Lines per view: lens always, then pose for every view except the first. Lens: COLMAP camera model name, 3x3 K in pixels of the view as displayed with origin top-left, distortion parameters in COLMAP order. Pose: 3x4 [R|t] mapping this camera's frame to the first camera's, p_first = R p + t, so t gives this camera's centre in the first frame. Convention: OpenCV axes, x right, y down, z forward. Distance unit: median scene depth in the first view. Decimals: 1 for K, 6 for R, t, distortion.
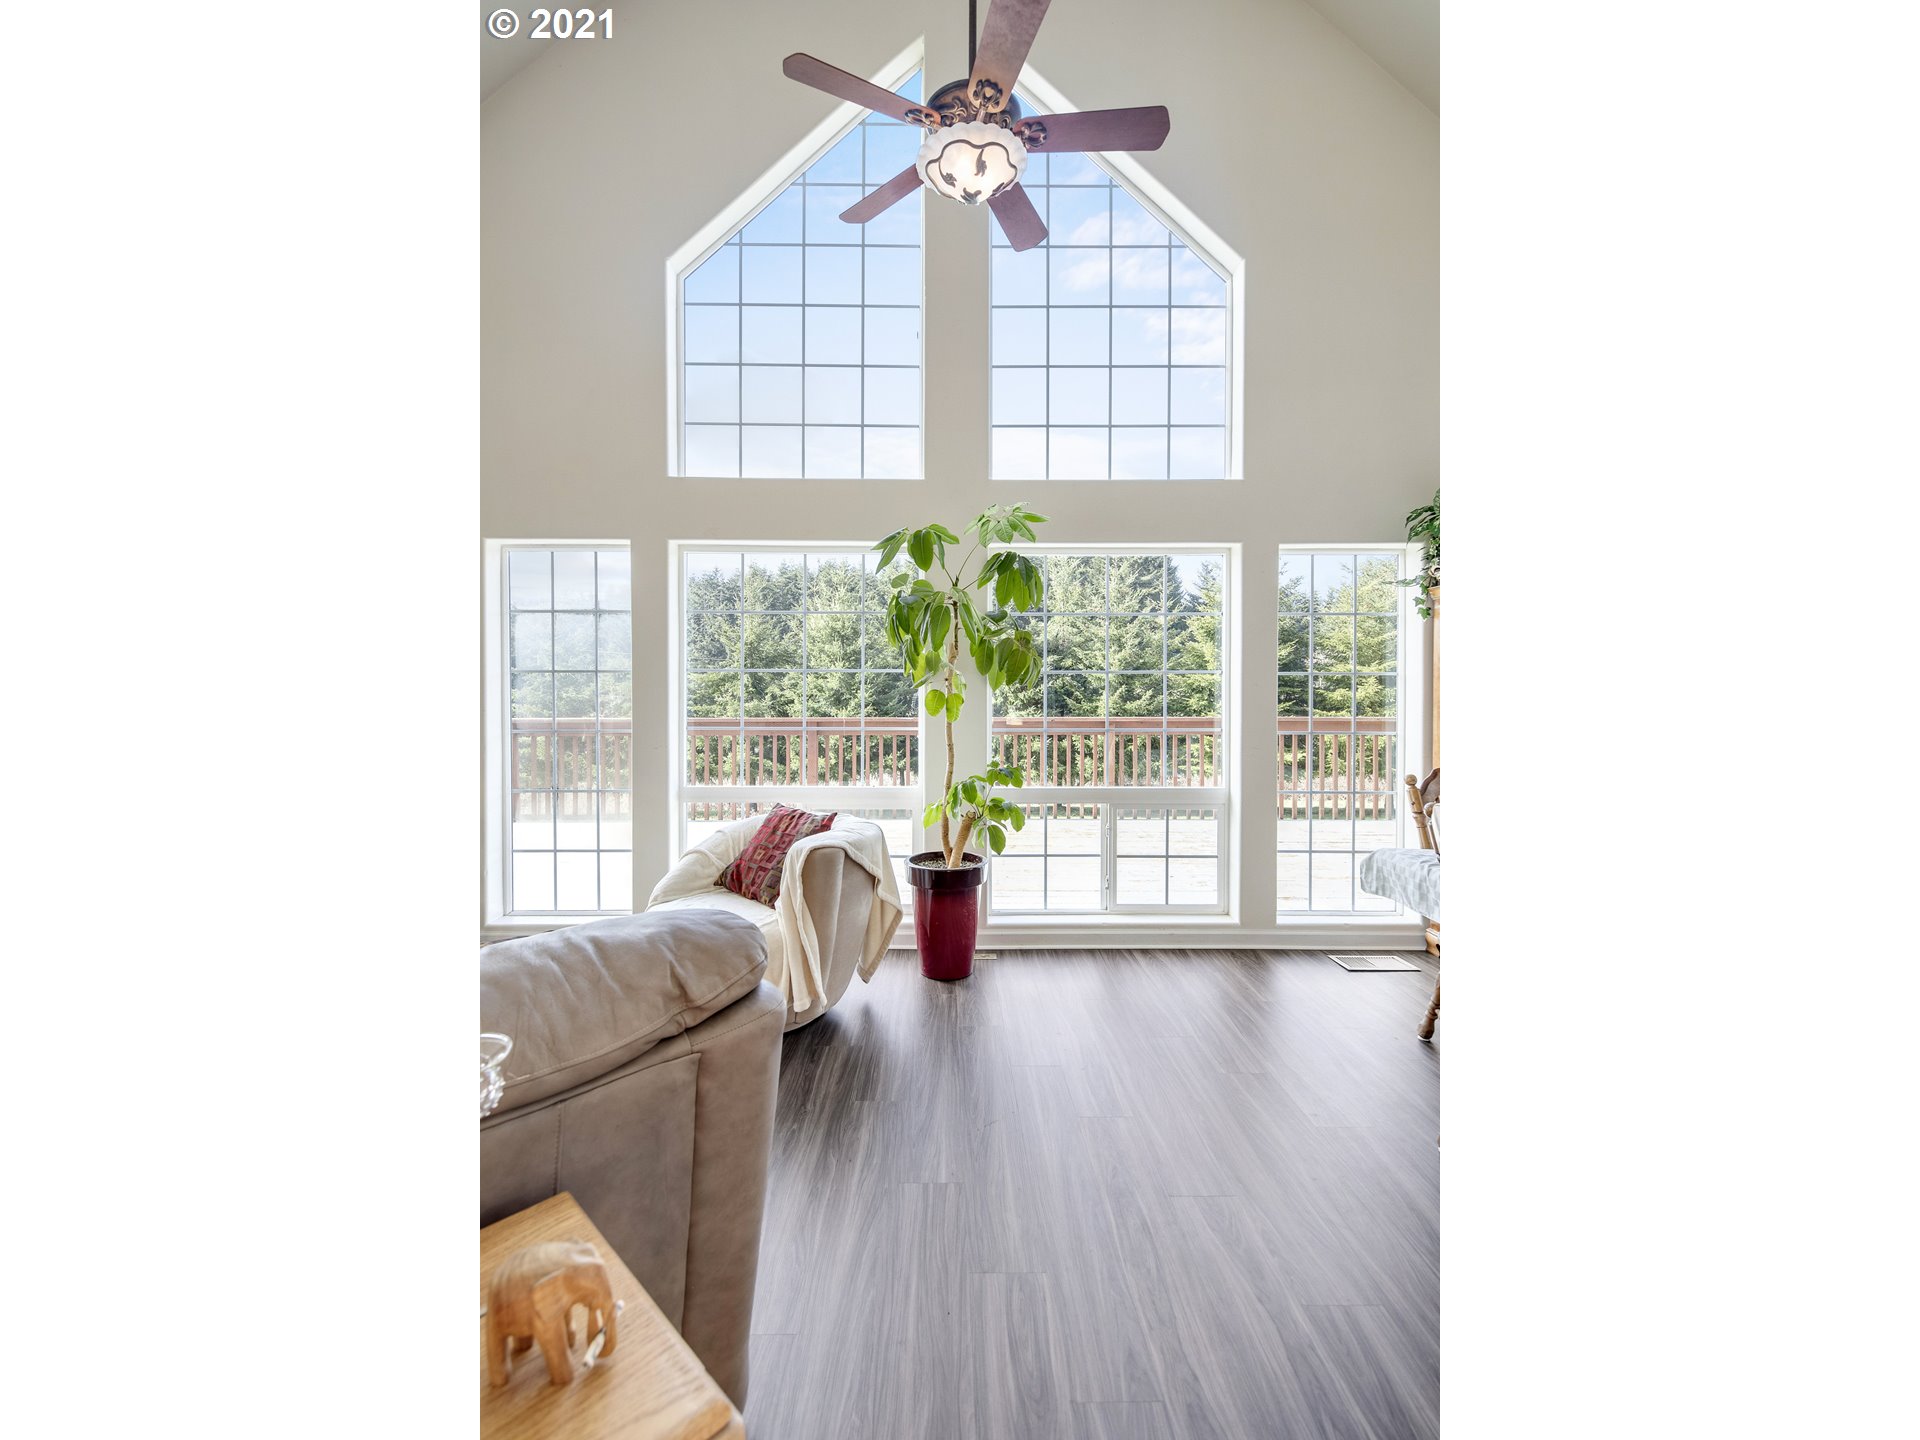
lens RADIAL K [[736.2, 0, 946.3], [0, 736.2, 688.4], [0, 0, 1]] dist [0.001737, 0.000042]
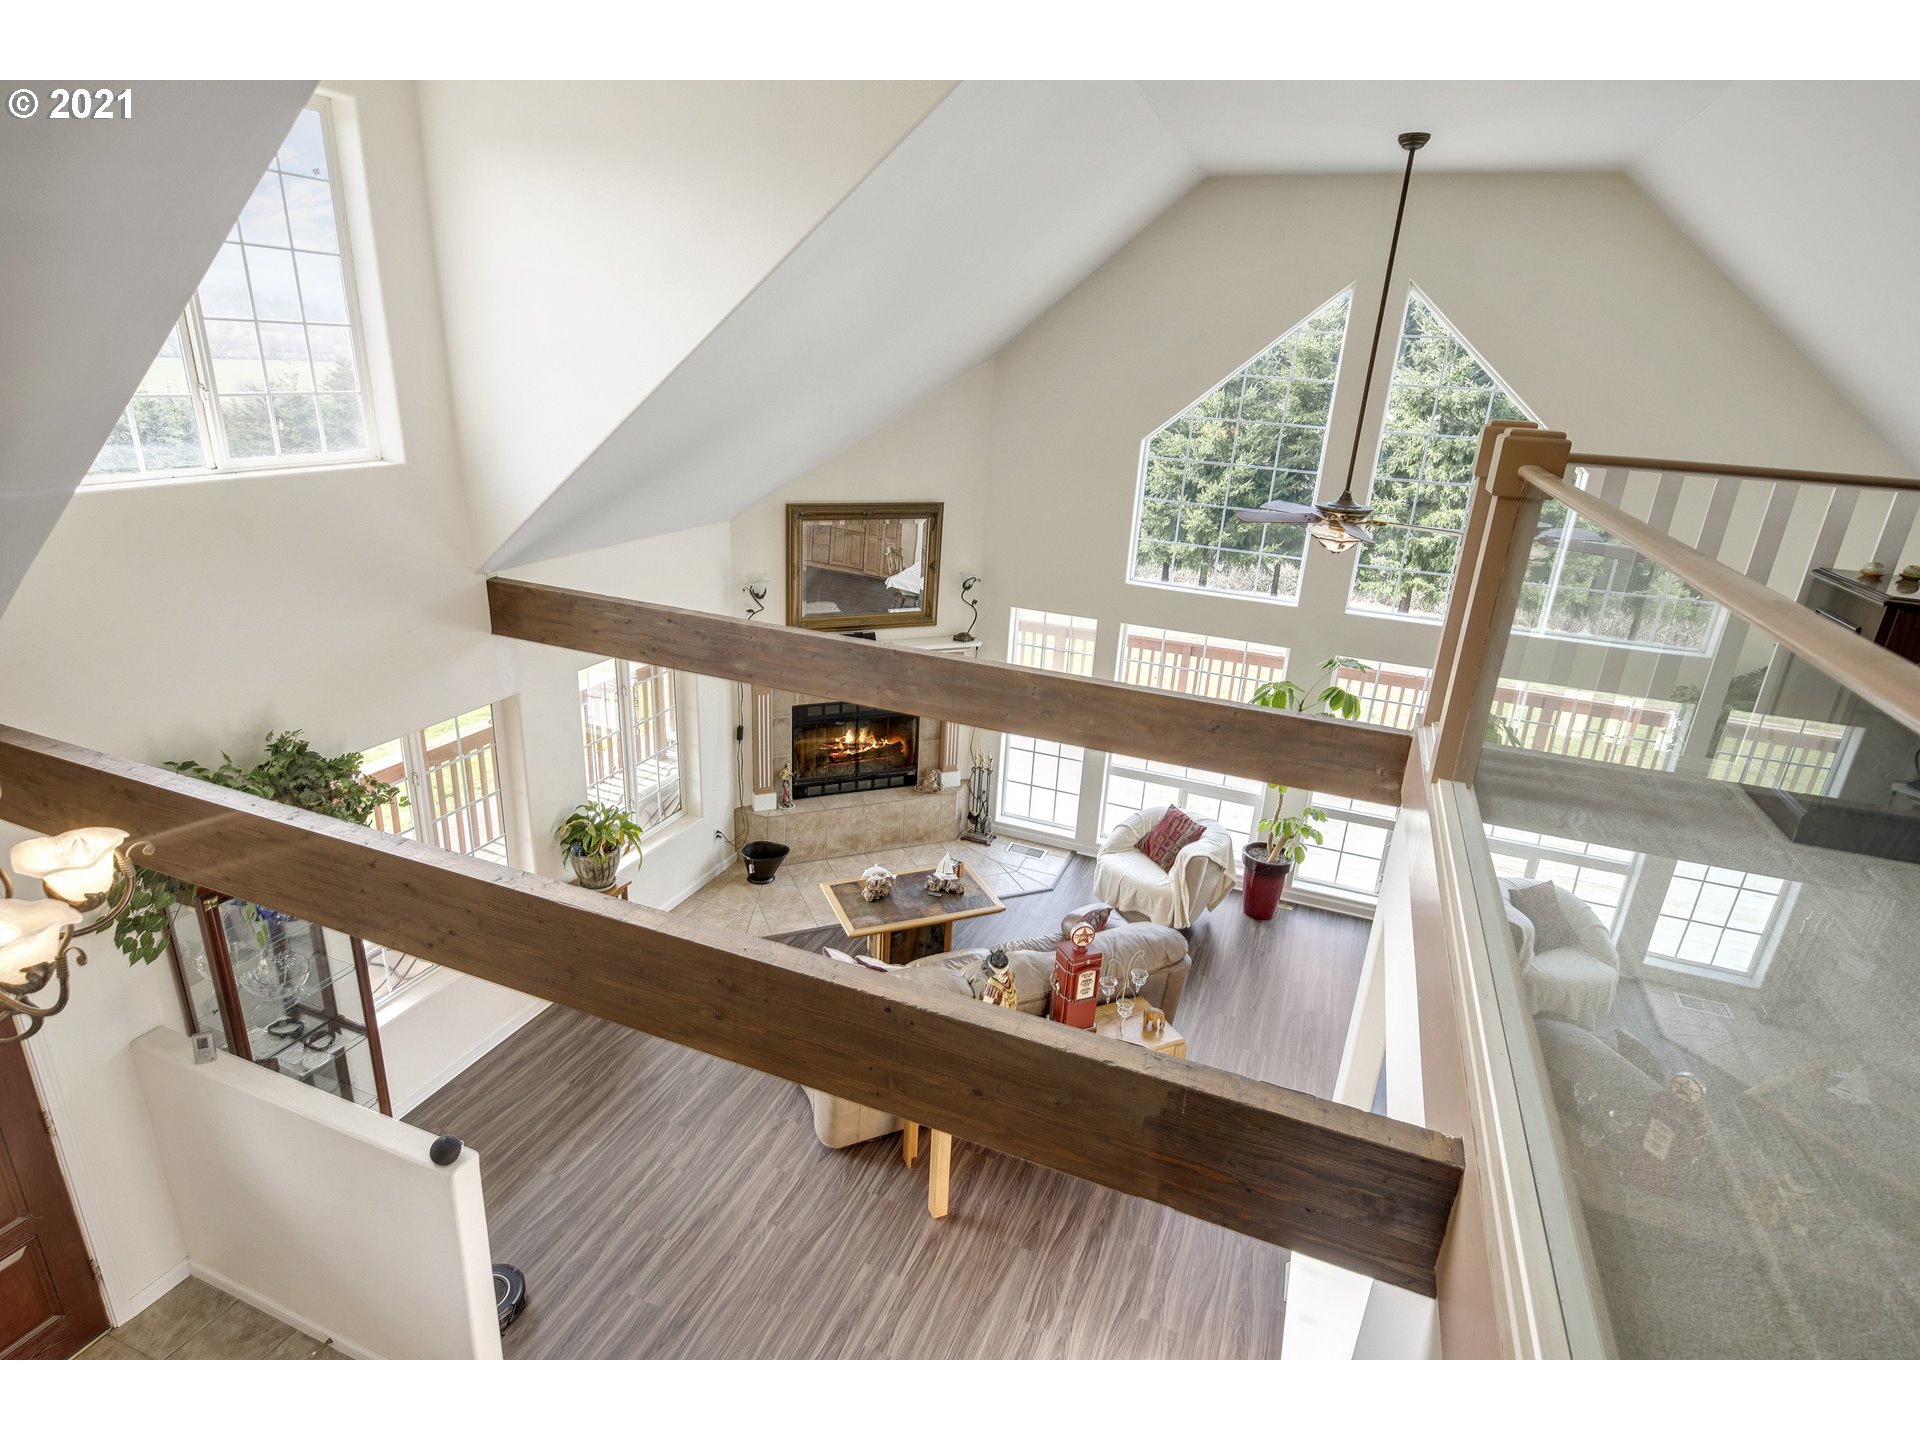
lens RADIAL K [[994.5, 0, 963.4], [0, 994.5, 711.8], [0, 0, 1]] dist [0.012637, -0.001799]
pose [[0.928646, 0.173470, -0.327910, 0.045073], [-0.055648, 0.939072, 0.339187, -0.852445], [0.366769, -0.296737, 0.881718, -1.225010]]
